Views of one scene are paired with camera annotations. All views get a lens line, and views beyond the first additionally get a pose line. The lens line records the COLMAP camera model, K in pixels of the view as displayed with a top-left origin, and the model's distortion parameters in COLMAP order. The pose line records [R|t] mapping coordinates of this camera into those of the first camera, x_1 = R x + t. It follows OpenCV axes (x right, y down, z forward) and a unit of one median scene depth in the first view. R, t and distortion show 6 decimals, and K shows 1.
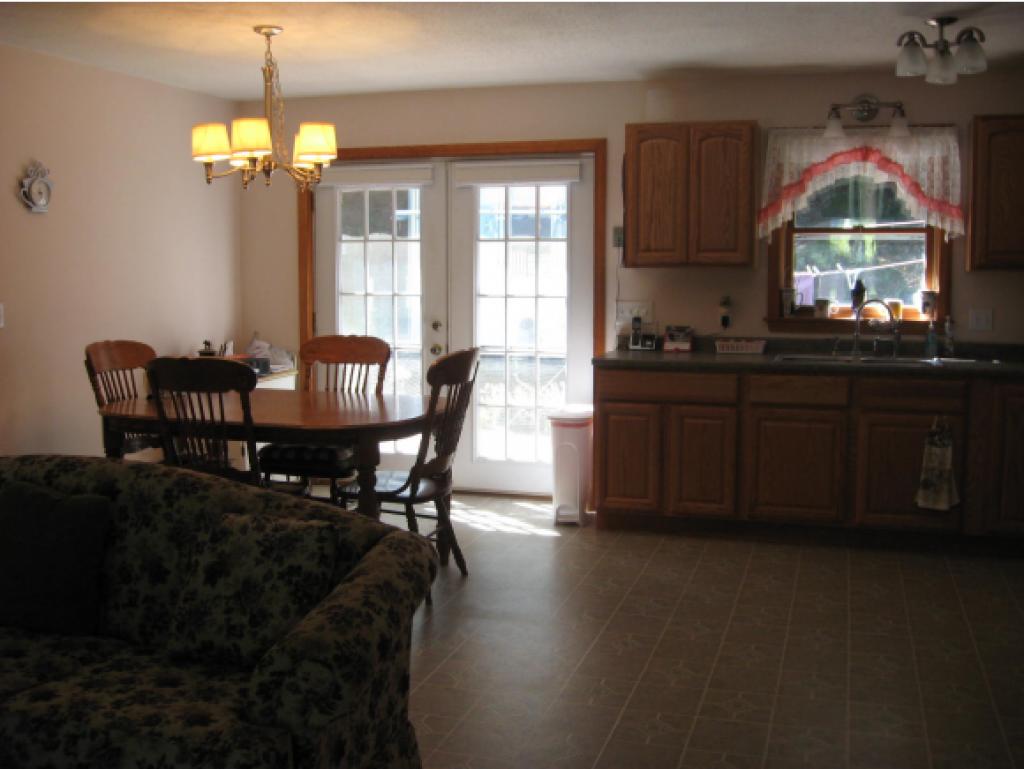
lens RADIAL K [[1070.1, 0, 514.1], [0, 1070.1, 378.5], [0, 0, 1]] dist [-0.130793, 0.062850]
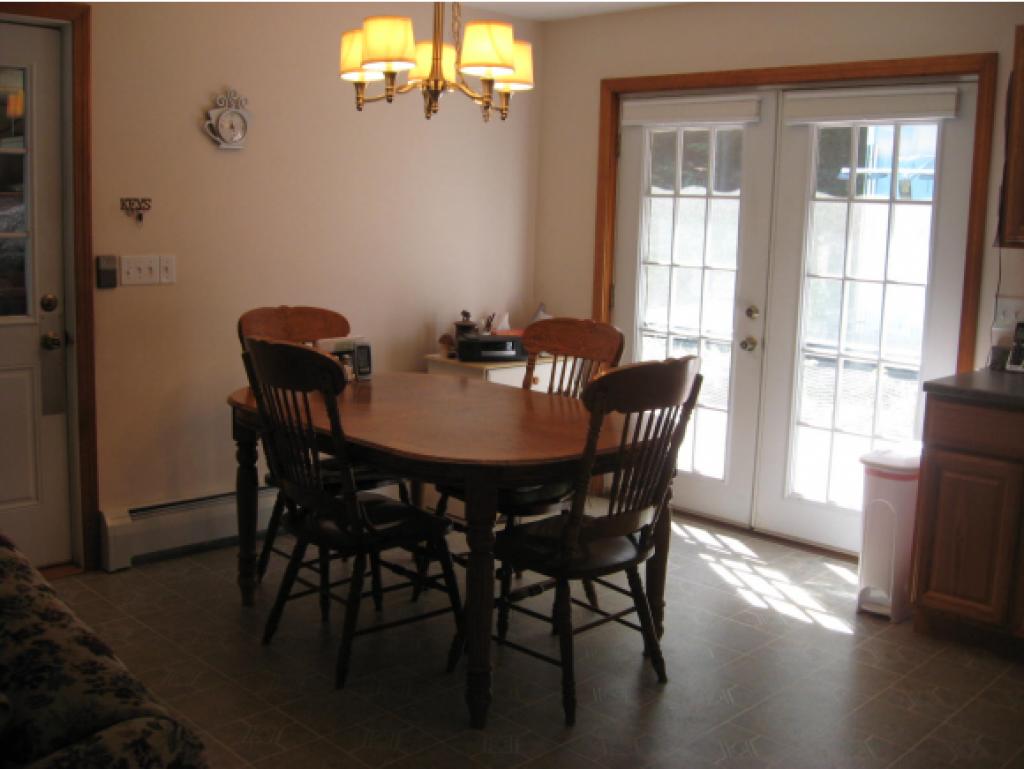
lens RADIAL K [[1070.1, 0, 514.1], [0, 1070.1, 378.5], [0, 0, 1]] dist [-0.130793, 0.062850]
pose [[0.891183, 0.096048, -0.443360, 0.132164], [-0.079617, 0.995275, 0.055576, -0.036244], [0.446603, -0.014229, 0.894619, 0.300053]]
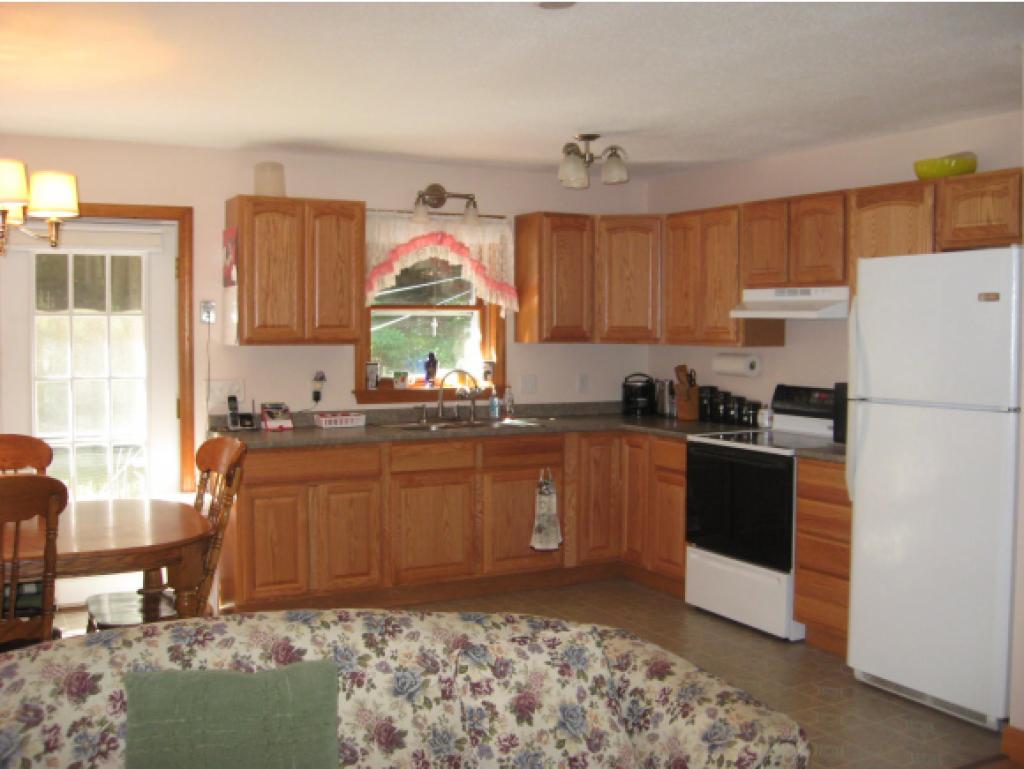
lens RADIAL K [[1070.1, 0, 514.1], [0, 1070.1, 378.5], [0, 0, 1]] dist [-0.130793, 0.062850]
pose [[0.698539, -0.033350, 0.714794, -0.411967], [0.077182, 0.996597, -0.028928, -0.028664], [-0.711397, 0.075377, 0.698736, 0.171595]]
